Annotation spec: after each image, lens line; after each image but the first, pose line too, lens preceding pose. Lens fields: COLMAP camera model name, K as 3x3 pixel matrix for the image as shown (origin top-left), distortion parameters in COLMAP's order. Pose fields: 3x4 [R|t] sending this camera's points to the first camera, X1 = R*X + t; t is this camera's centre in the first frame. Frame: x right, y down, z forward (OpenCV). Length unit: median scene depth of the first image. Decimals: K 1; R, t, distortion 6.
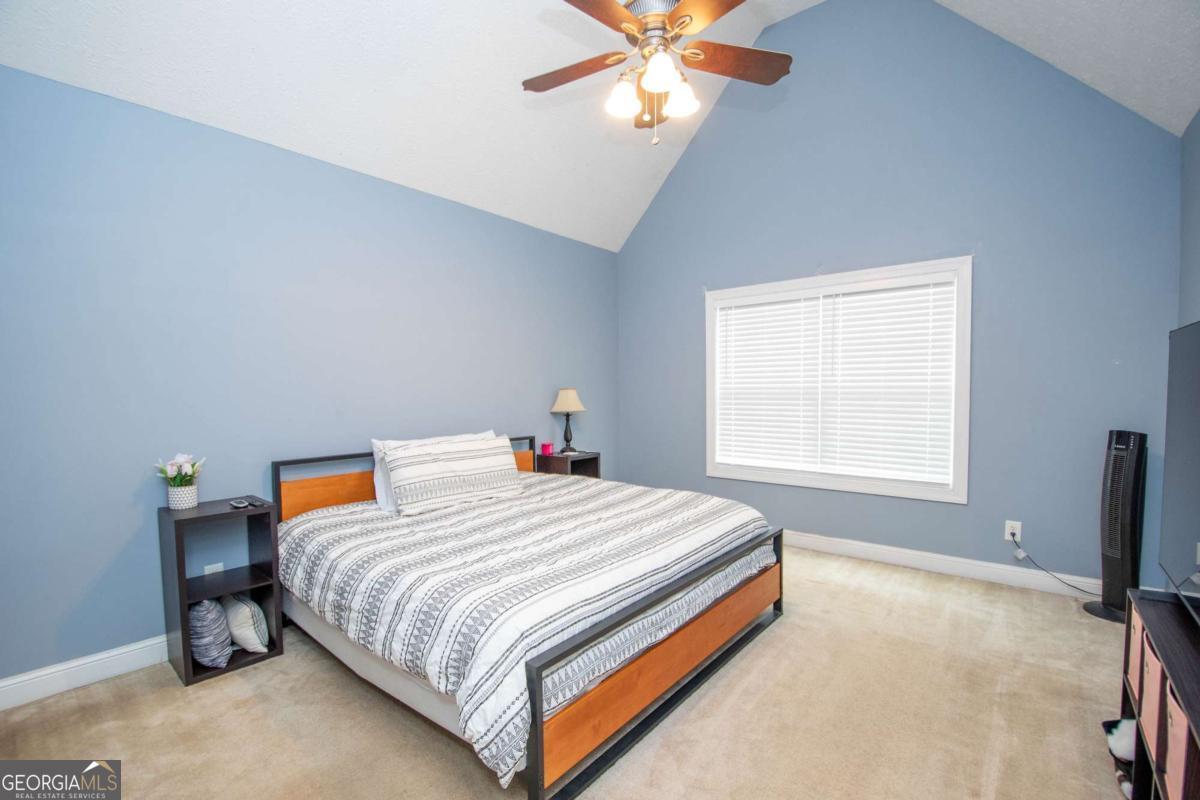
lens RADIAL K [[533.5, 0, 602.4], [0, 533.5, 413.1], [0, 0, 1]] dist [0.020182, -0.026992]
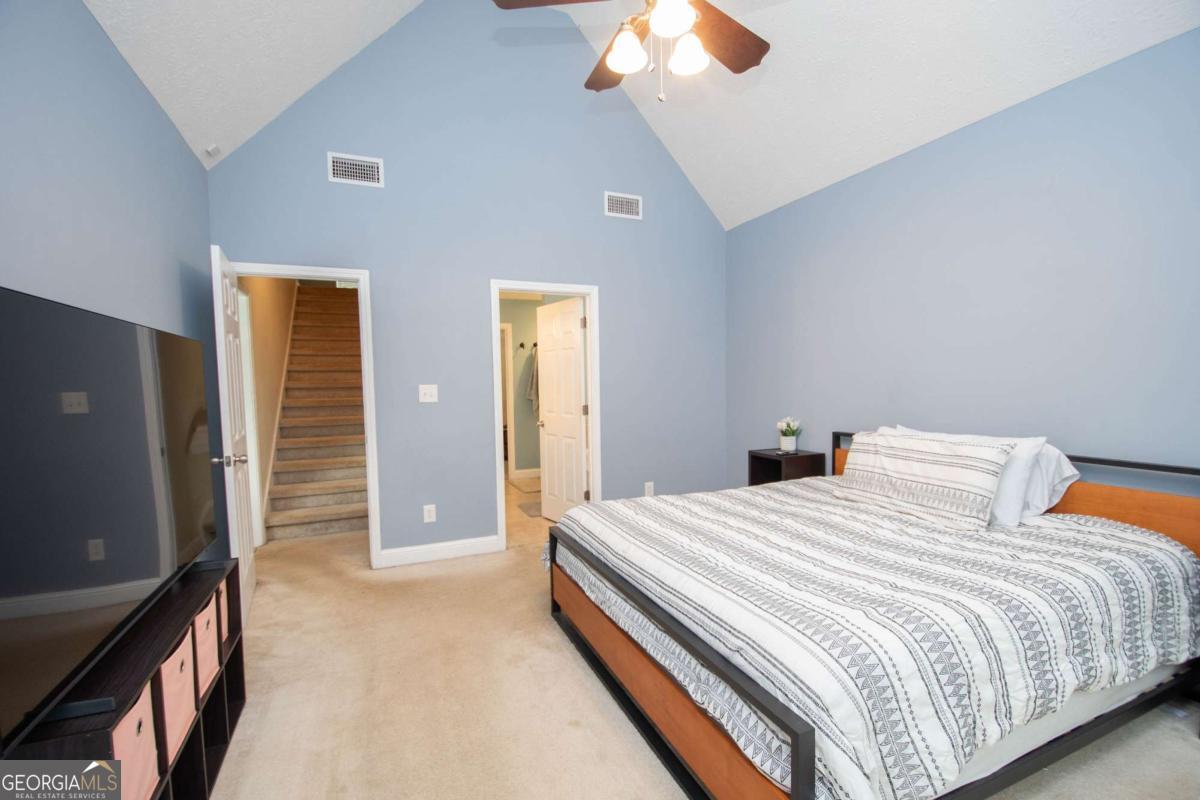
lens RADIAL K [[533.5, 0, 602.4], [0, 533.5, 413.1], [0, 0, 1]] dist [0.020182, -0.026992]
pose [[-0.485196, 0.063381, -0.872105, 0.803213], [-0.020761, 0.996253, 0.083954, -0.051906], [0.874159, 0.058840, -0.482063, 1.168304]]
